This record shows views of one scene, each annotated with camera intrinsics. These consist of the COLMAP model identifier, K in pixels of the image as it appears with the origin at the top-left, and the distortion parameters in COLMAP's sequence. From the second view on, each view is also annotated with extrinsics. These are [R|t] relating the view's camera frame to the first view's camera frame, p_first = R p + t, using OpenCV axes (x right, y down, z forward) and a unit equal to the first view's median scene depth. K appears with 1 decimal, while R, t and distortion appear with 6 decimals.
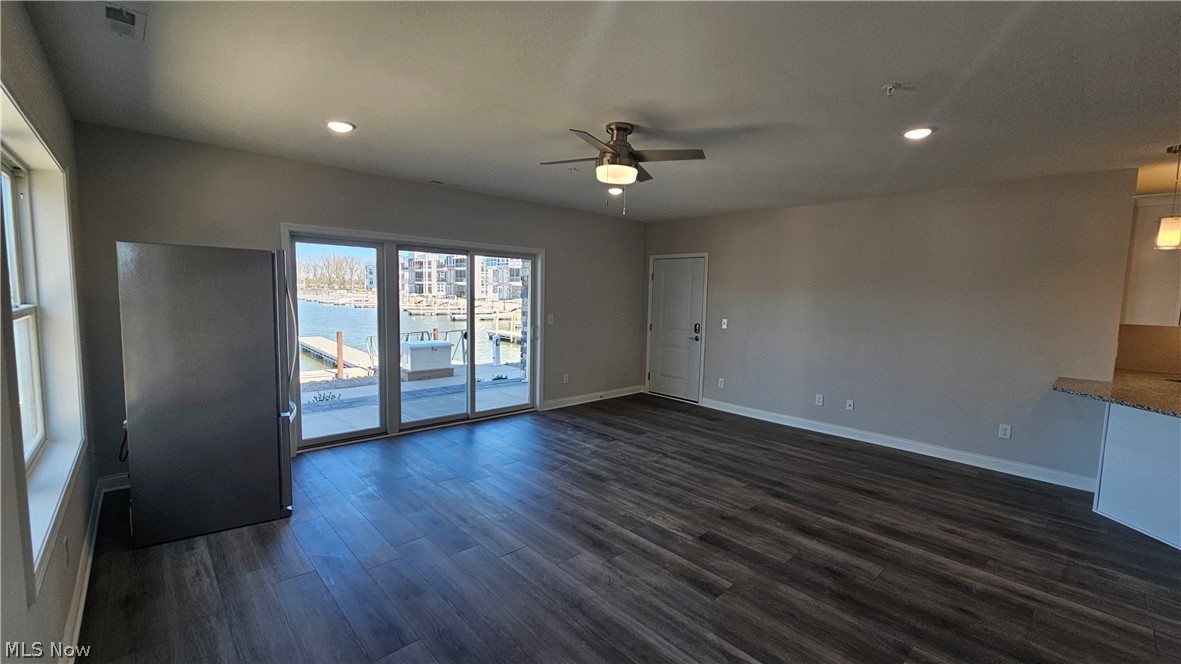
lens RADIAL K [[485.0, 0, 599.7], [0, 485.0, 337.2], [0, 0, 1]] dist [0.000127, 0.000514]
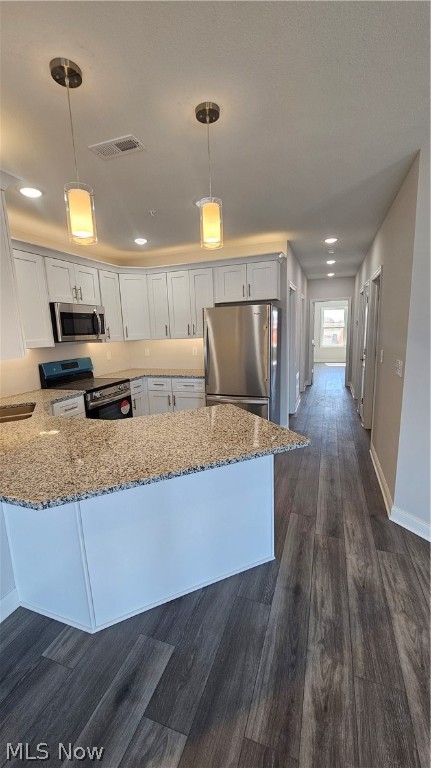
lens RADIAL K [[315.4, 0, 215.2], [0, 315.4, 386.7], [0, 0, 1]] dist [0.000127, 0.000514]
pose [[-0.438076, -0.173713, 0.881994, 0.374280], [0.105528, 0.964429, 0.242364, -0.041888], [-0.892722, 0.199250, -0.404162, 0.589862]]
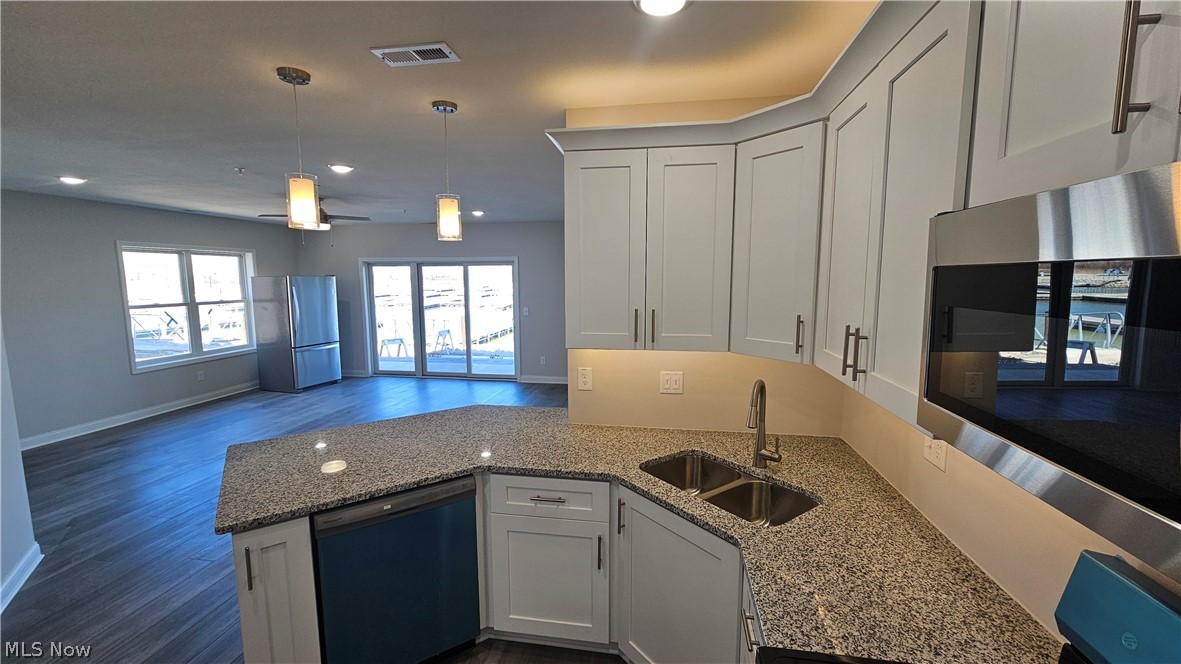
lens RADIAL K [[485.0, 0, 594.3], [0, 485.0, 334.1], [0, 0, 1]] dist [0.000127, 0.000514]
pose [[0.595946, 0.067479, -0.800185, 1.066418], [-0.055024, 0.997553, 0.043143, -0.044211], [0.801137, 0.018319, 0.598200, 0.406748]]
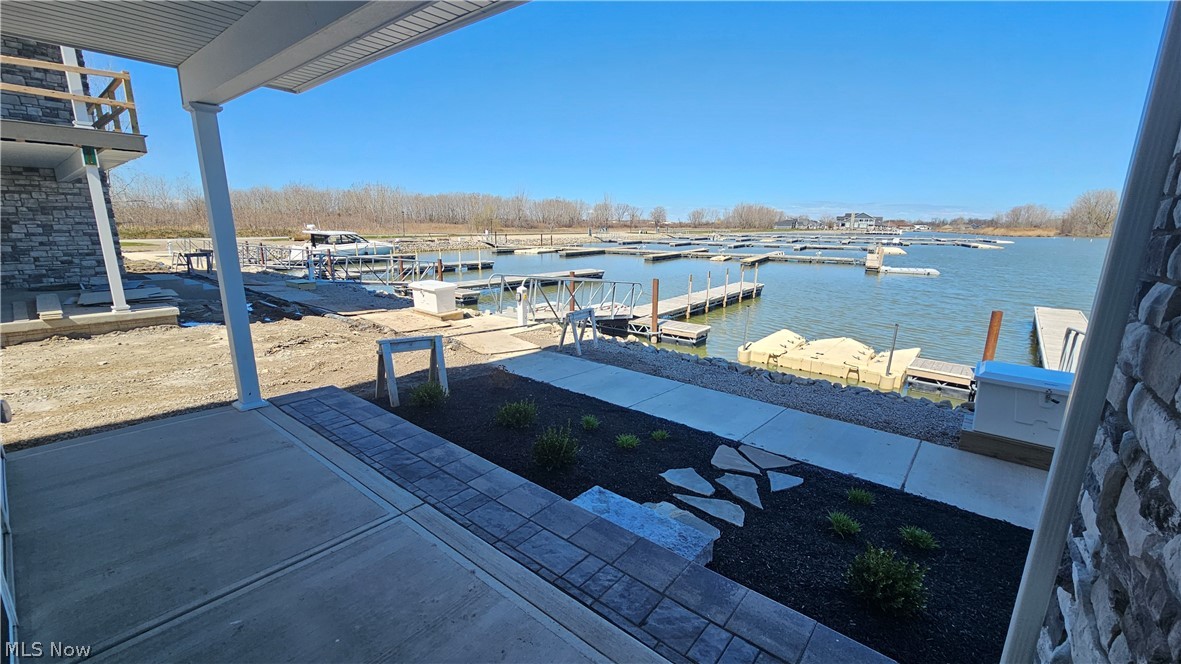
lens RADIAL K [[485.0, 0, 600.9], [0, 485.0, 337.5], [0, 0, 1]] dist [0.000127, 0.000514]
pose [[0.125780, 0.202240, -0.971225, -0.041712], [-0.099398, 0.976643, 0.190496, -0.123111], [0.987066, 0.072577, 0.142945, 1.192333]]
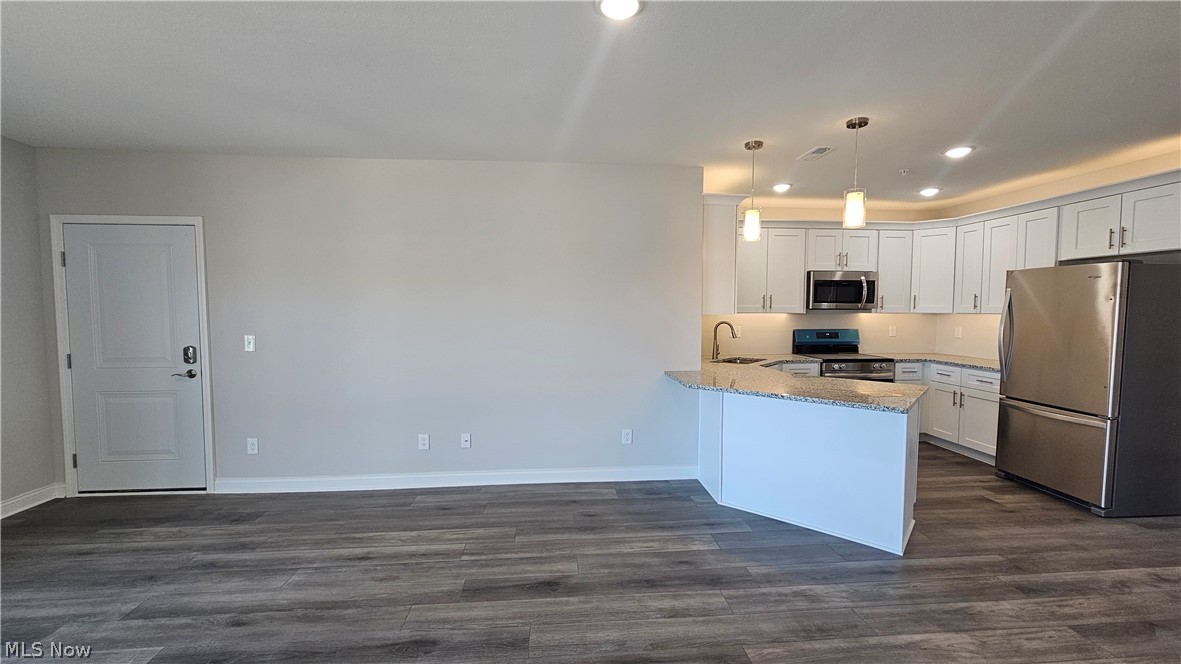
lens RADIAL K [[485.0, 0, 592.9], [0, 485.0, 333.2], [0, 0, 1]] dist [0.000127, 0.000514]
pose [[0.625507, -0.065734, 0.777444, 0.070349], [0.084871, 0.996264, 0.015951, -0.015093], [-0.775589, 0.056005, 0.628749, 0.345623]]
